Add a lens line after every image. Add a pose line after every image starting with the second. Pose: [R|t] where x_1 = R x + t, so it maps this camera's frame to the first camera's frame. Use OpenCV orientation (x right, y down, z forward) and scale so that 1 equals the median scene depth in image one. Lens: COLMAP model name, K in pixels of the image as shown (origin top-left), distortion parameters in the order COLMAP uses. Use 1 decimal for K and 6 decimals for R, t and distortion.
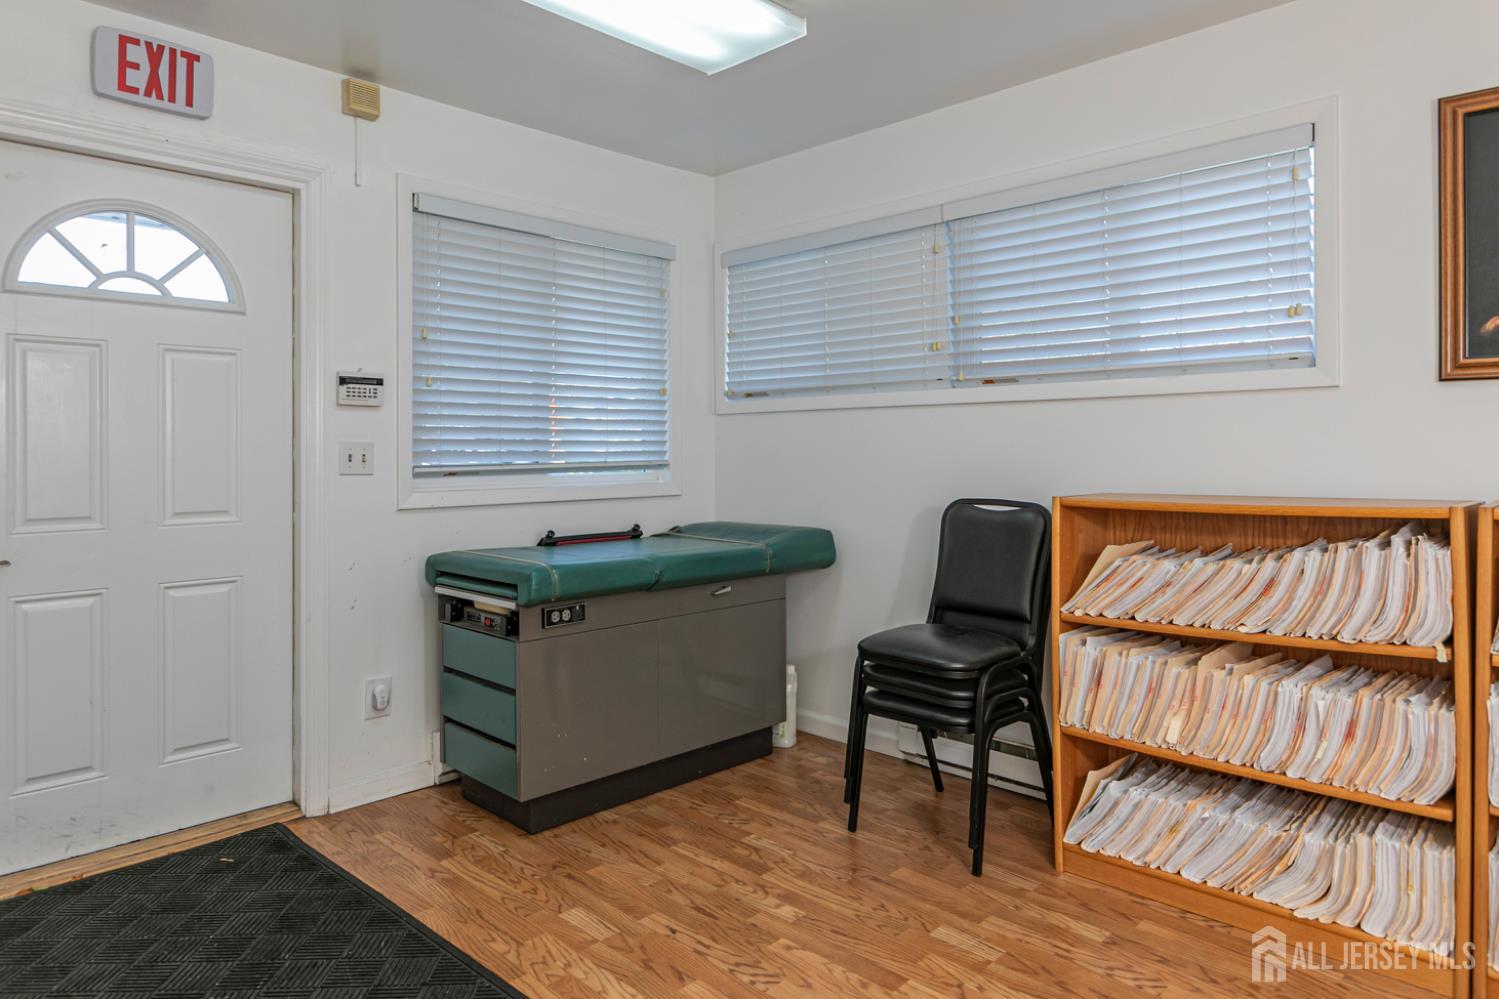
lens RADIAL K [[930.7, 0, 720.9], [0, 930.7, 435.8], [0, 0, 1]] dist [0.004966, 0.001624]
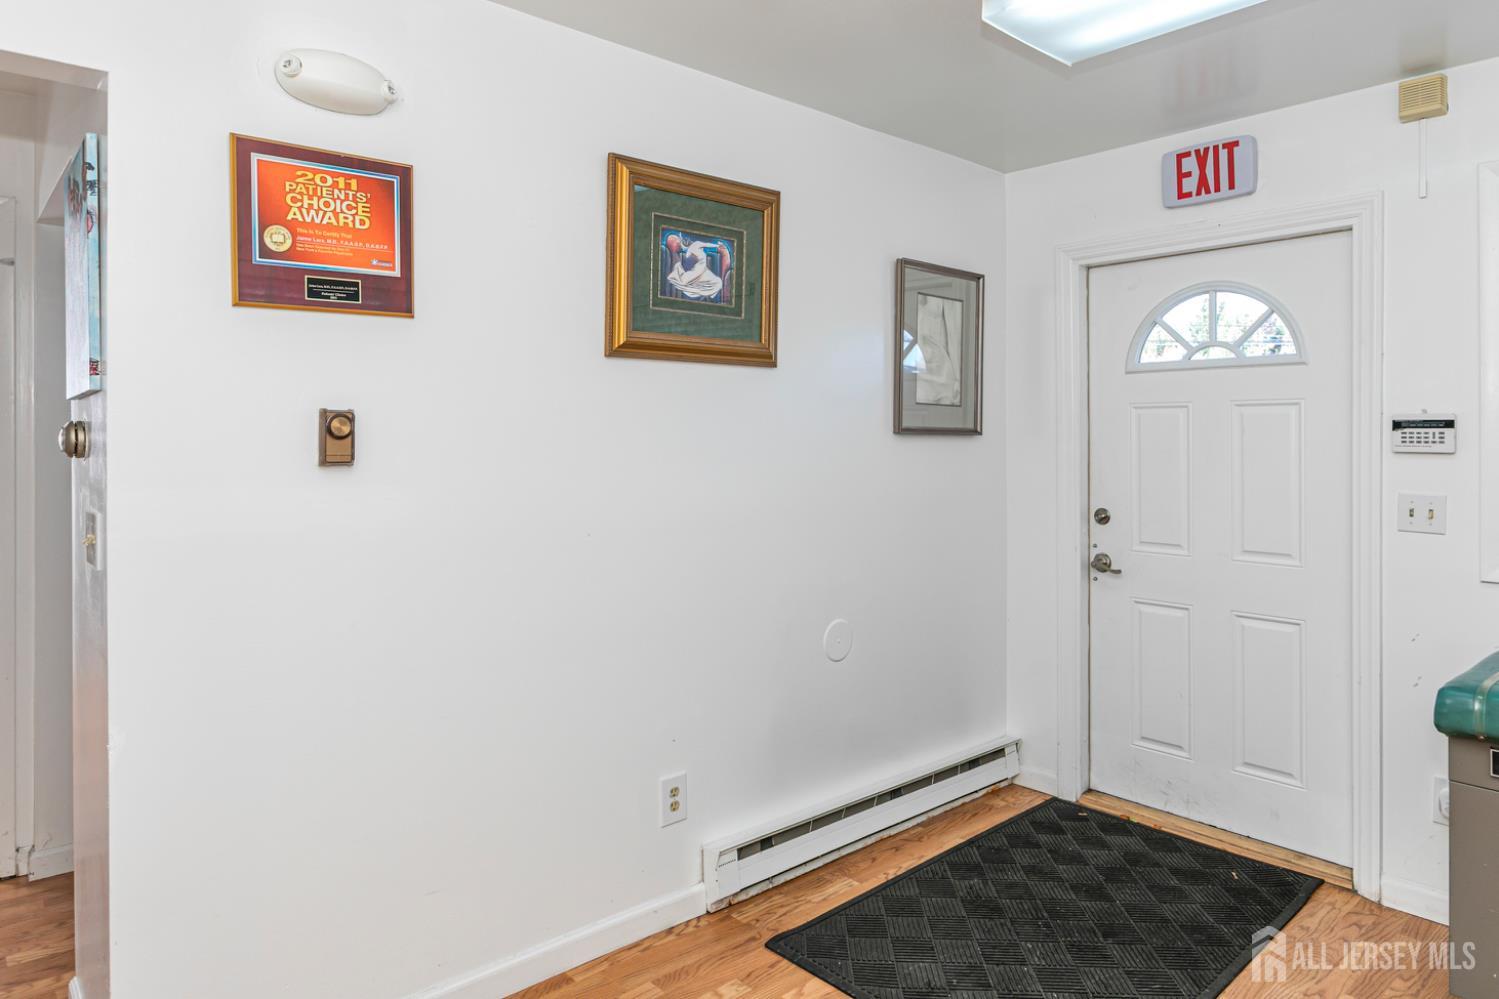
lens RADIAL K [[930.7, 0, 741.1], [0, 930.7, 460.9], [0, 0, 1]] dist [0.004966, 0.001624]
pose [[-0.072272, 0.004967, -0.997373, 0.587573], [-0.012566, 0.999904, 0.005890, -0.024896], [0.997306, 0.012958, -0.072202, 0.491125]]
